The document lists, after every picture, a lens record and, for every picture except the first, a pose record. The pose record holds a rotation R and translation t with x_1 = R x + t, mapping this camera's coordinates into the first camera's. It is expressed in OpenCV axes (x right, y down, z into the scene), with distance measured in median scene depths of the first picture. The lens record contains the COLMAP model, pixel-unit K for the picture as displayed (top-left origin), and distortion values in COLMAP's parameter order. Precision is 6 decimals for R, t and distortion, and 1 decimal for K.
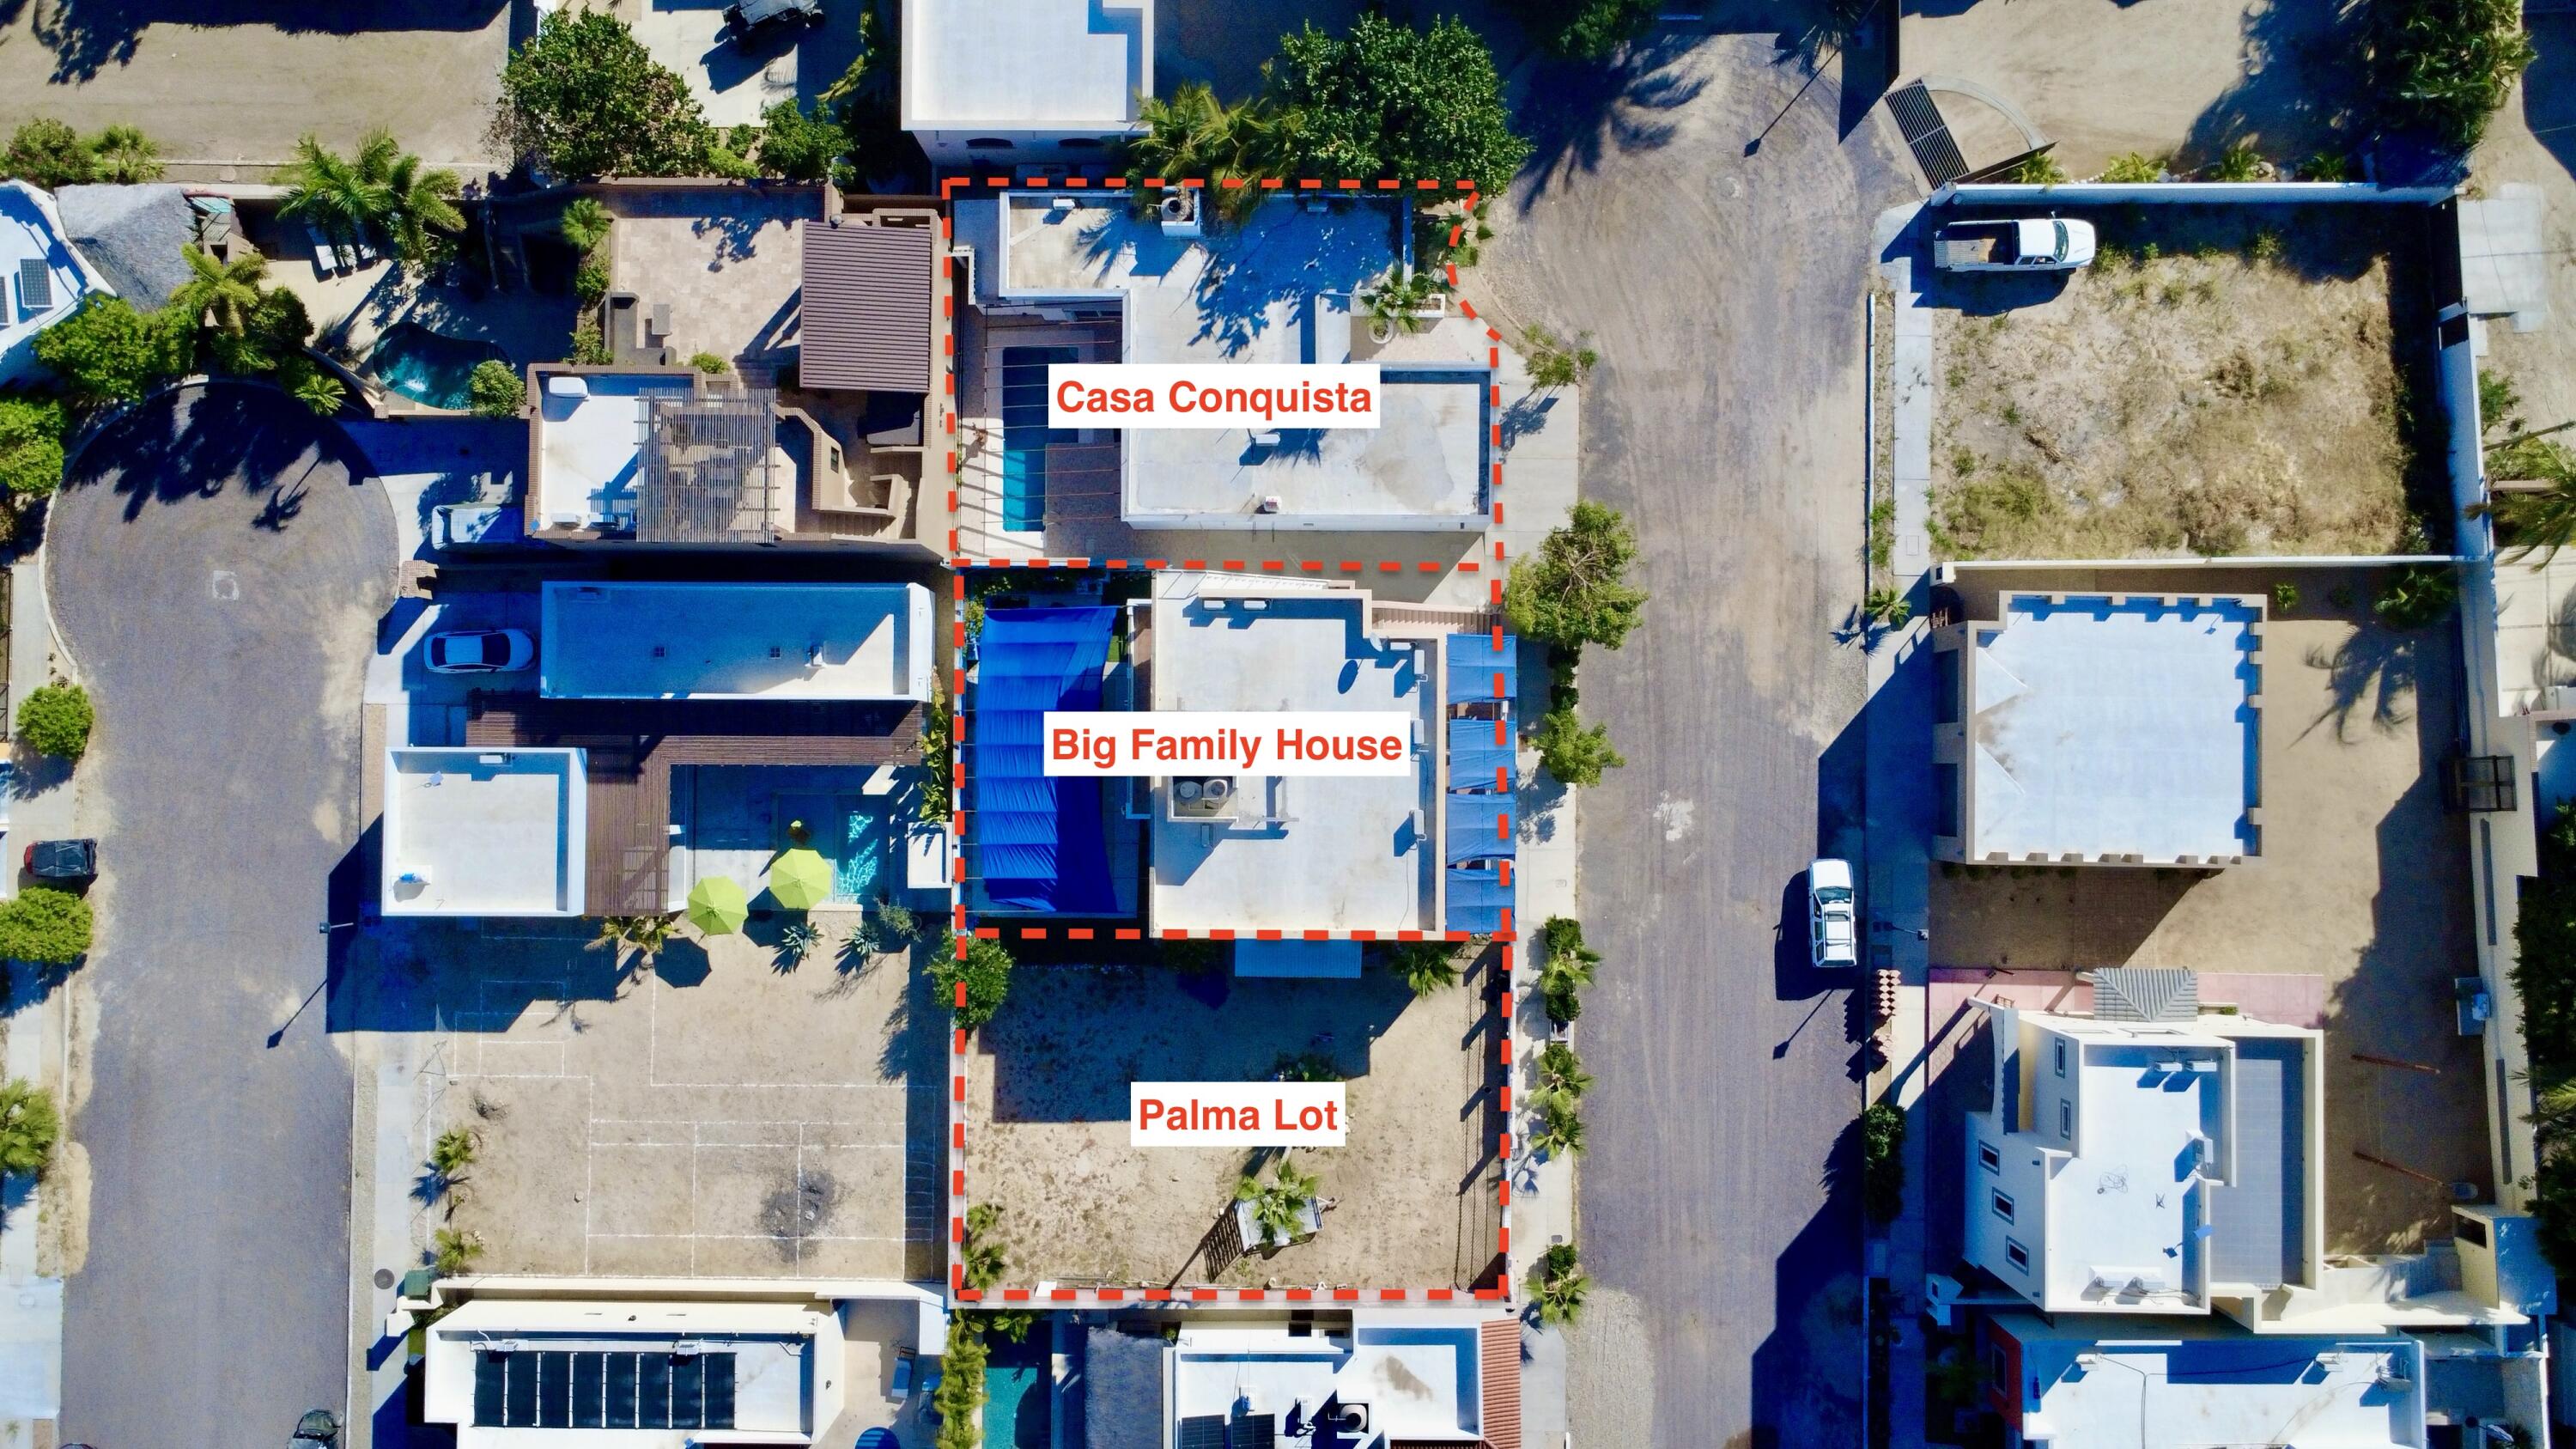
lens RADIAL K [[1935.6, 0, 1288.0], [0, 1935.6, 724.5], [0, 0, 1]] dist [0.000882, -0.002686]
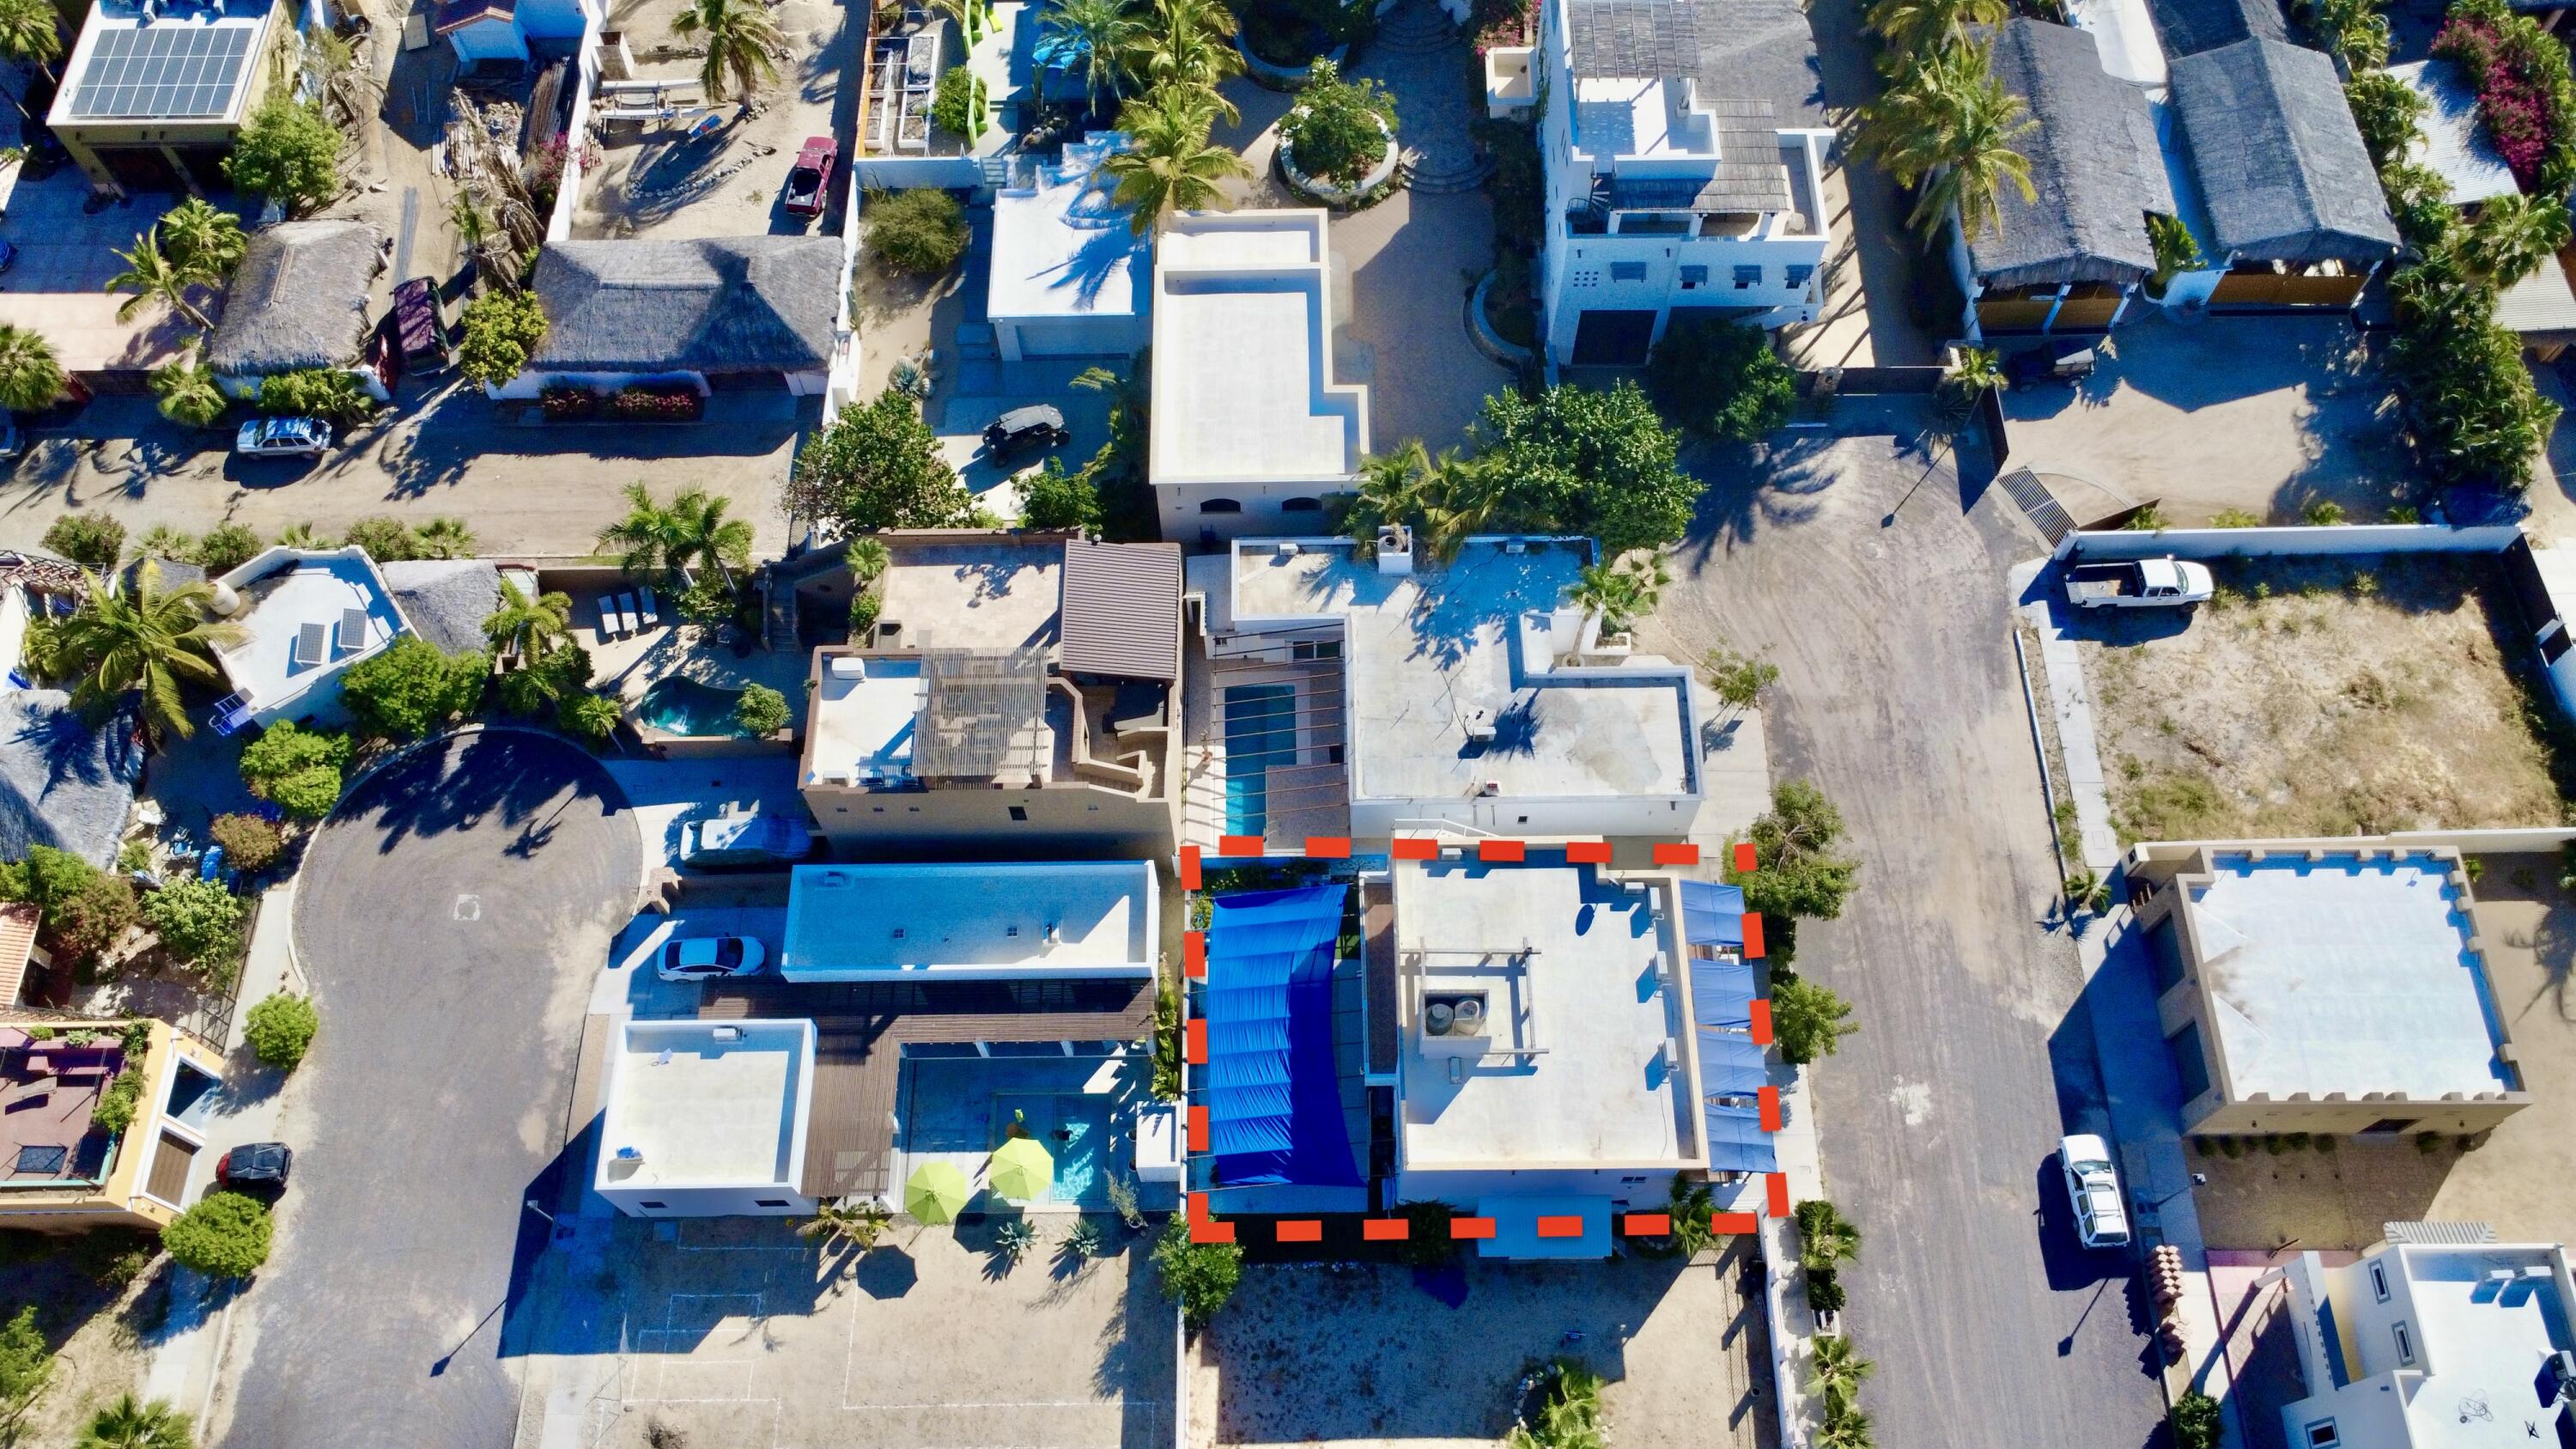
lens RADIAL K [[1935.6, 0, 1288.0], [0, 1935.6, 724.5], [0, 0, 1]] dist [0.000882, -0.002686]
pose [[0.999879, -0.014764, 0.004841, -0.118634], [0.015405, 0.901272, -0.432980, 0.296382], [0.002030, 0.433002, 0.901391, 0.032510]]
